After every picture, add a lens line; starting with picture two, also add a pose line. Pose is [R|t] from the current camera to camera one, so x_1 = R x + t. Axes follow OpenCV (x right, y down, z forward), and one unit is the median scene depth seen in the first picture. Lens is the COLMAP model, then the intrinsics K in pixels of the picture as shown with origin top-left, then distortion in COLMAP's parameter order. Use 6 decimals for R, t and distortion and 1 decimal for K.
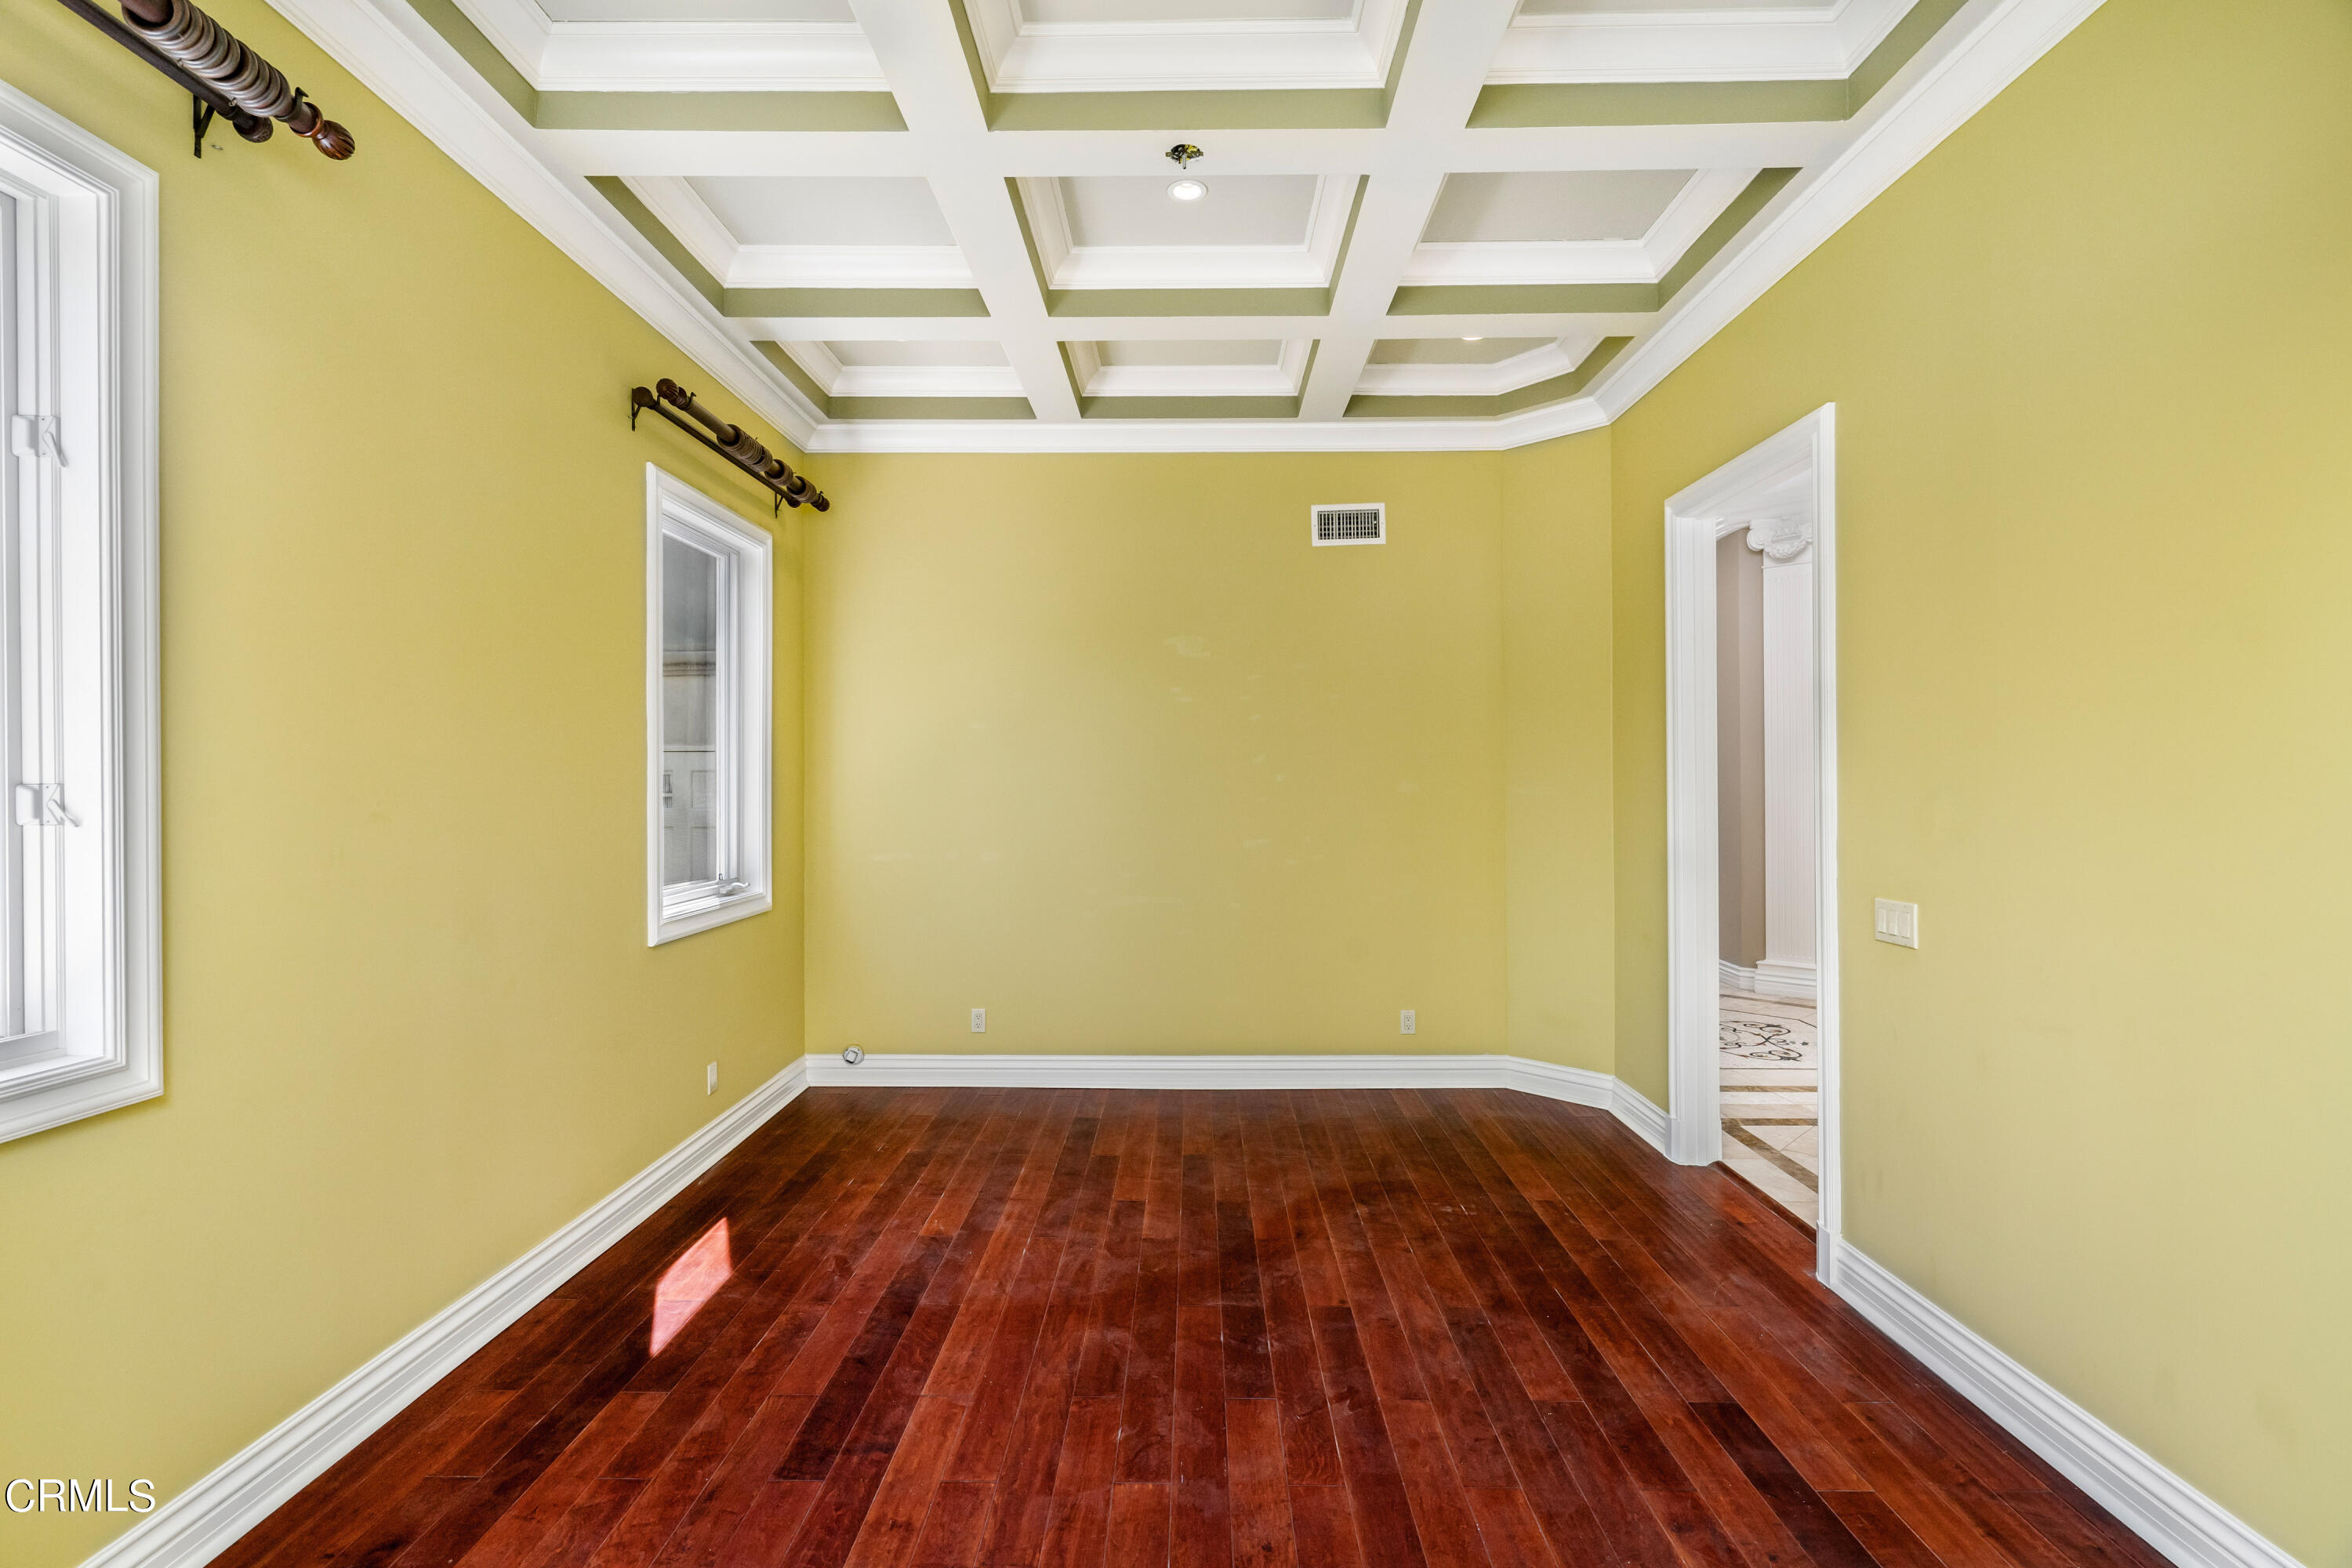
lens RADIAL K [[1085.9, 0, 1182.5], [0, 1085.9, 788.6], [0, 0, 1]] dist [0.000588, 0.000574]
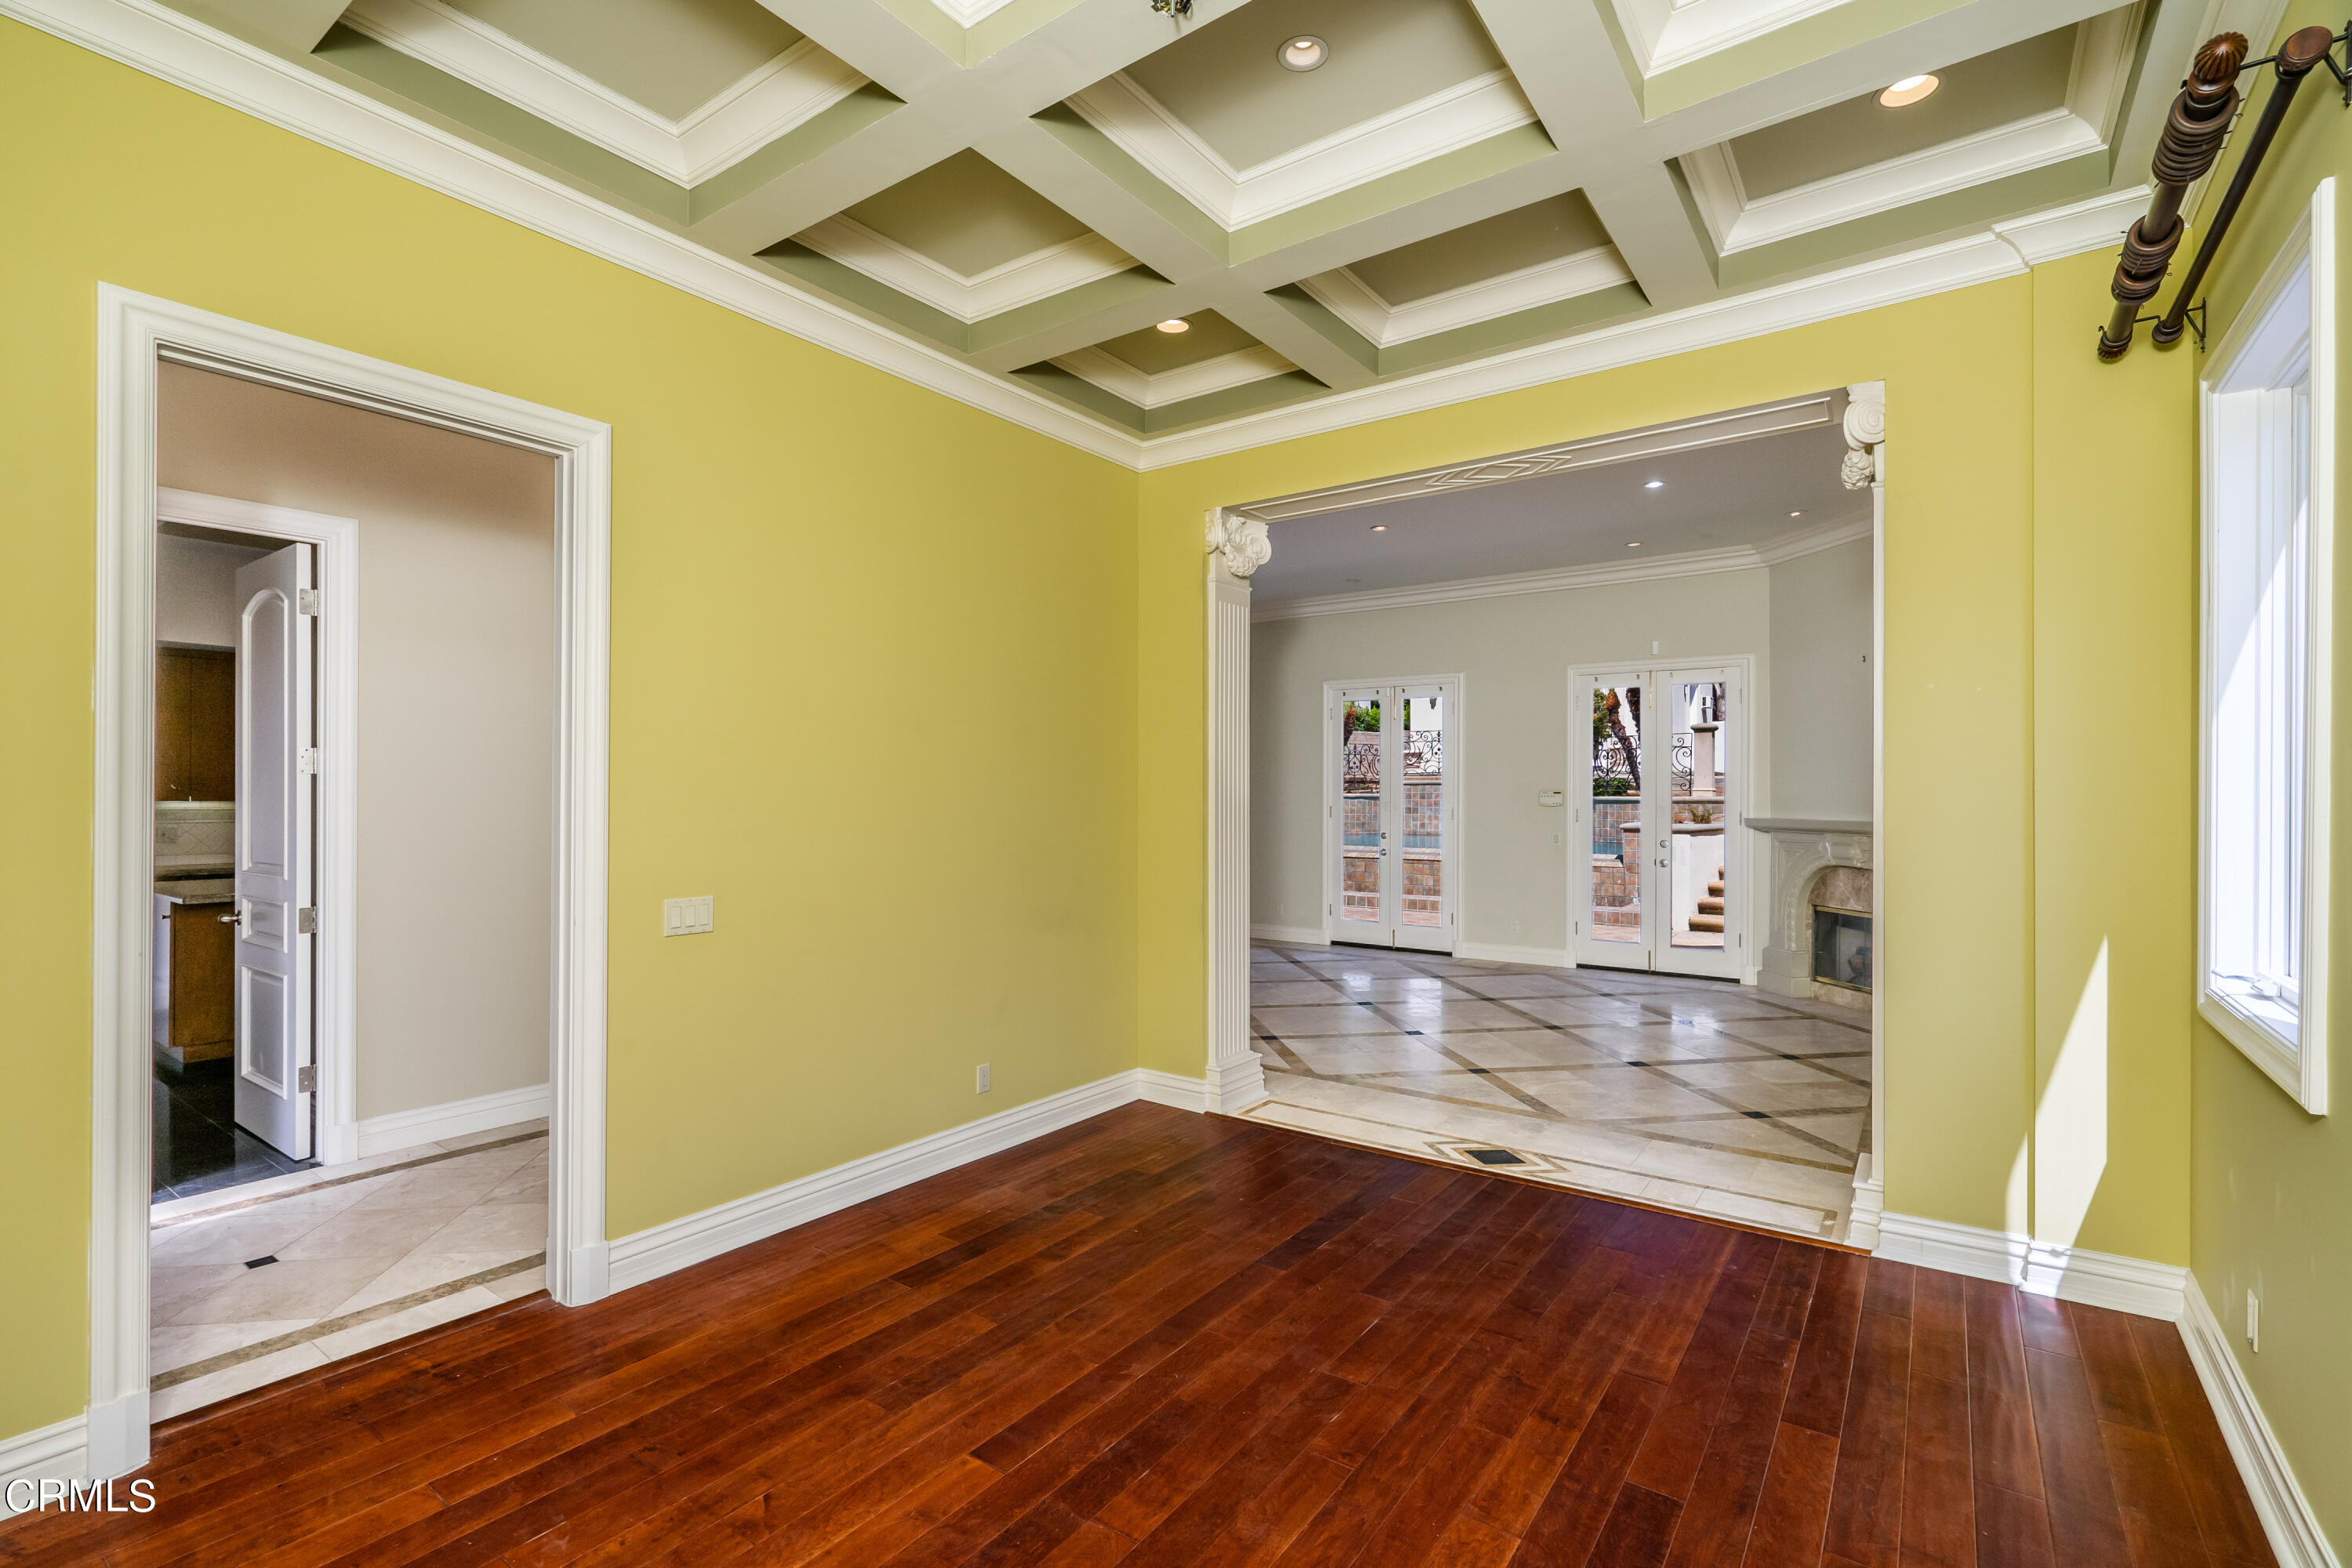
lens RADIAL K [[1085.9, 0, 1193.9], [0, 1085.9, 793.8], [0, 0, 1]] dist [0.000588, 0.000574]
pose [[-0.833347, 0.003191, 0.552740, -0.506061], [0.003875, 0.999992, 0.000069, -0.005139], [-0.552736, 0.002200, -0.833354, 1.877395]]
